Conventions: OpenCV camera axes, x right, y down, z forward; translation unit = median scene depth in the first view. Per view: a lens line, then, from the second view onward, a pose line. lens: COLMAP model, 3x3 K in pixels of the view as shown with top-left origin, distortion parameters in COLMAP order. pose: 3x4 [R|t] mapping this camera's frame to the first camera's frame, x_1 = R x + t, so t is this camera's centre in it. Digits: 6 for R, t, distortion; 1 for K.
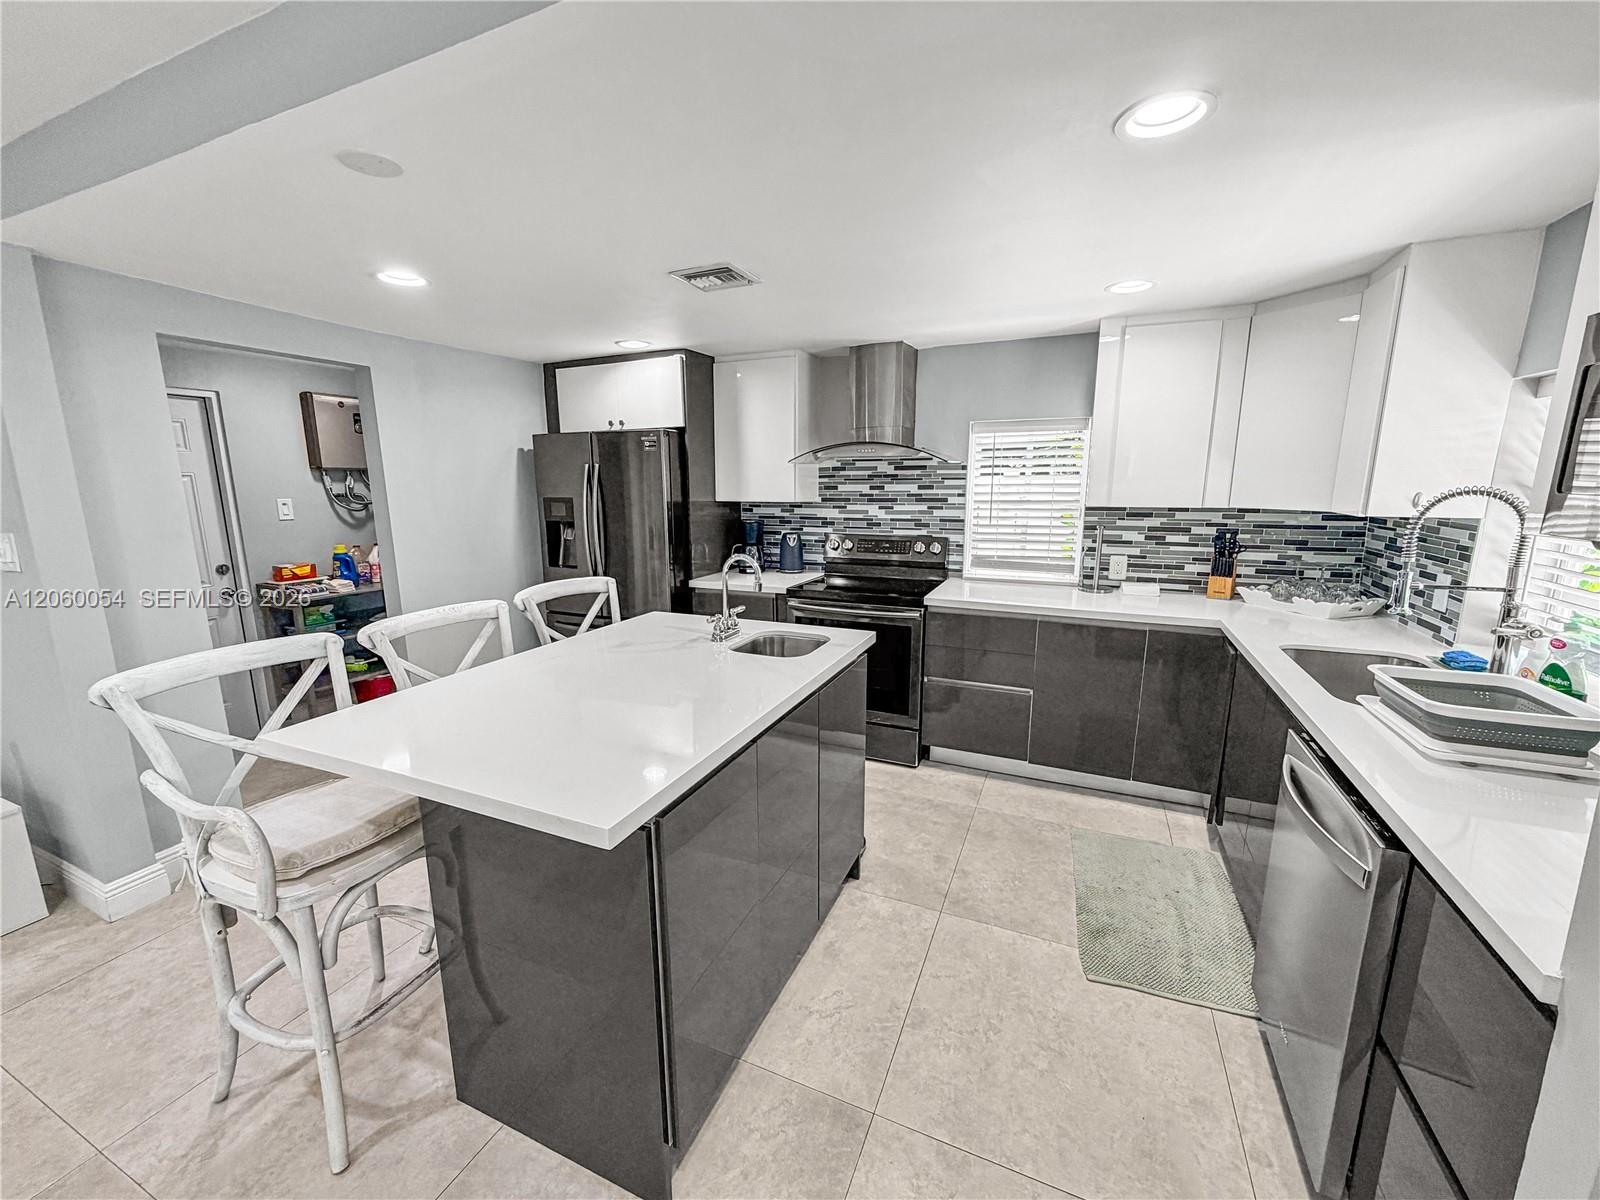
lens RADIAL K [[641.9, 0, 797.1], [0, 641.9, 604.9], [0, 0, 1]] dist [0.002541, 0.000160]
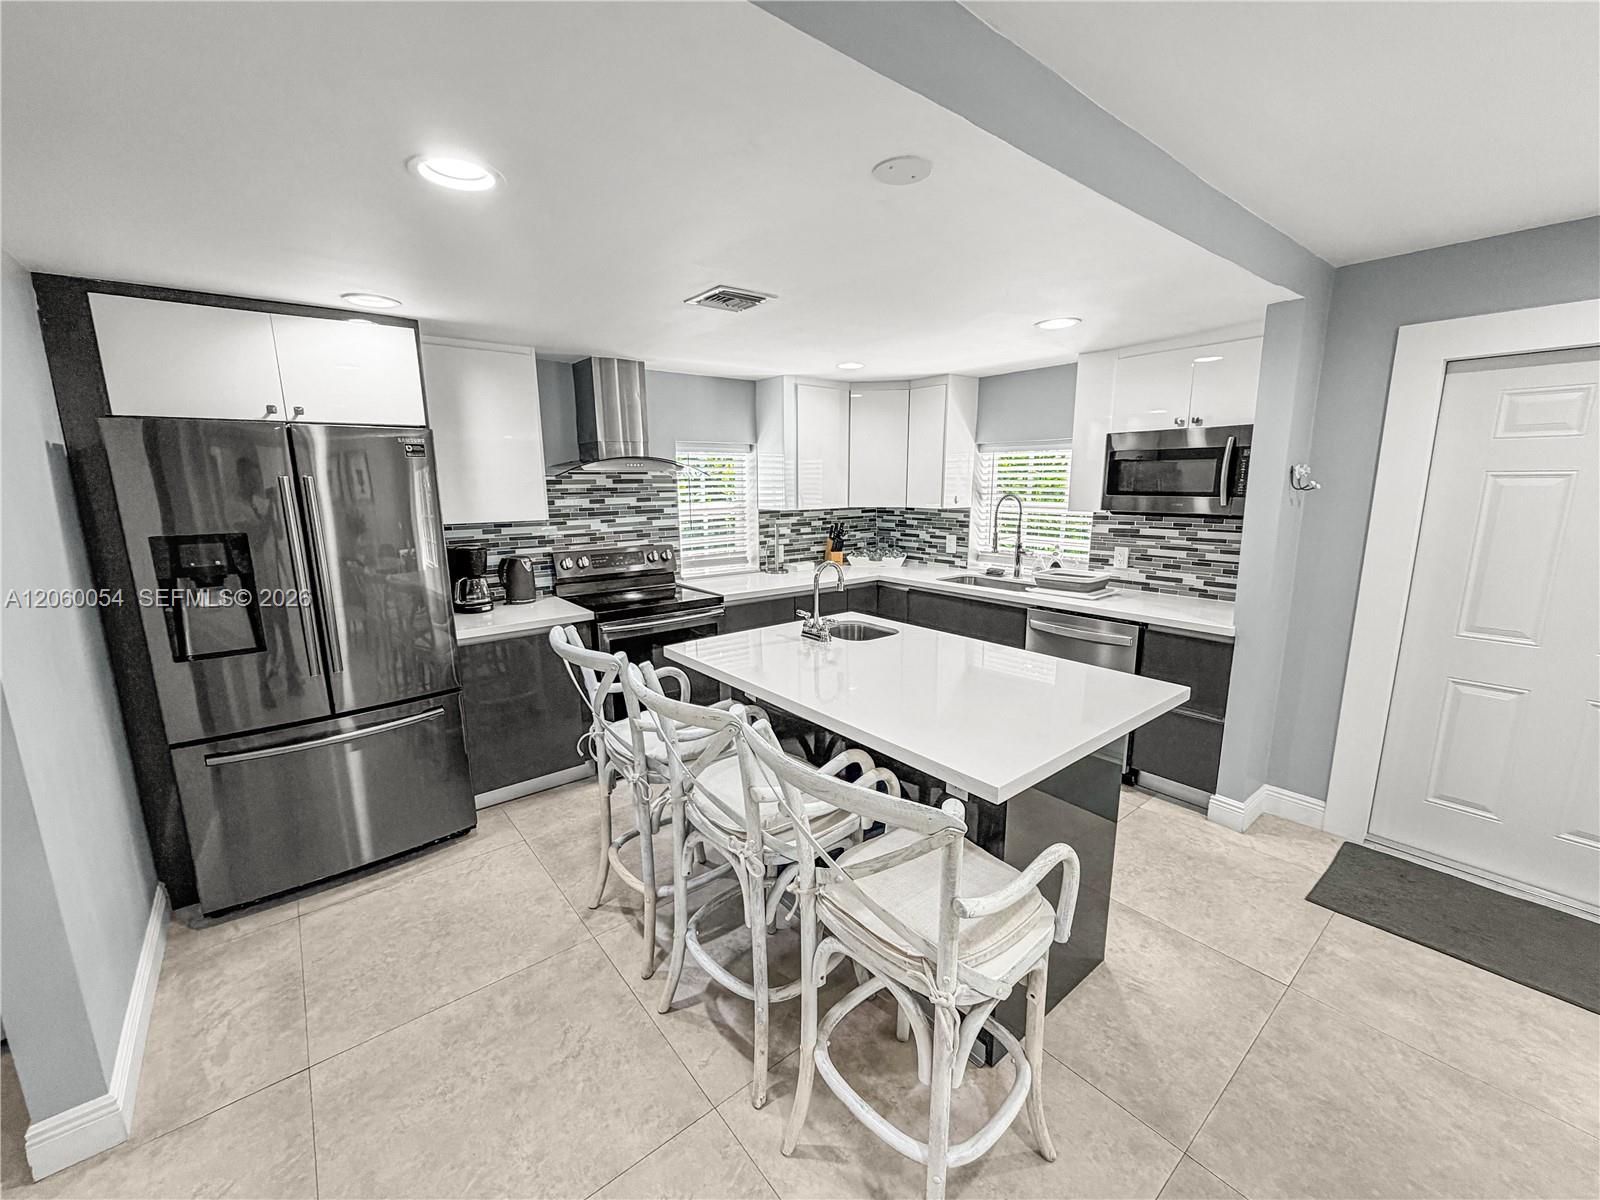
lens RADIAL K [[641.9, 0, 799.8], [0, 641.9, 599.8], [0, 0, 1]] dist [0.002541, 0.000160]
pose [[0.447995, -0.162768, 0.879094, -0.645128], [0.177241, 0.979940, 0.091116, -0.072422], [-0.876291, 0.114992, 0.467858, 0.299076]]
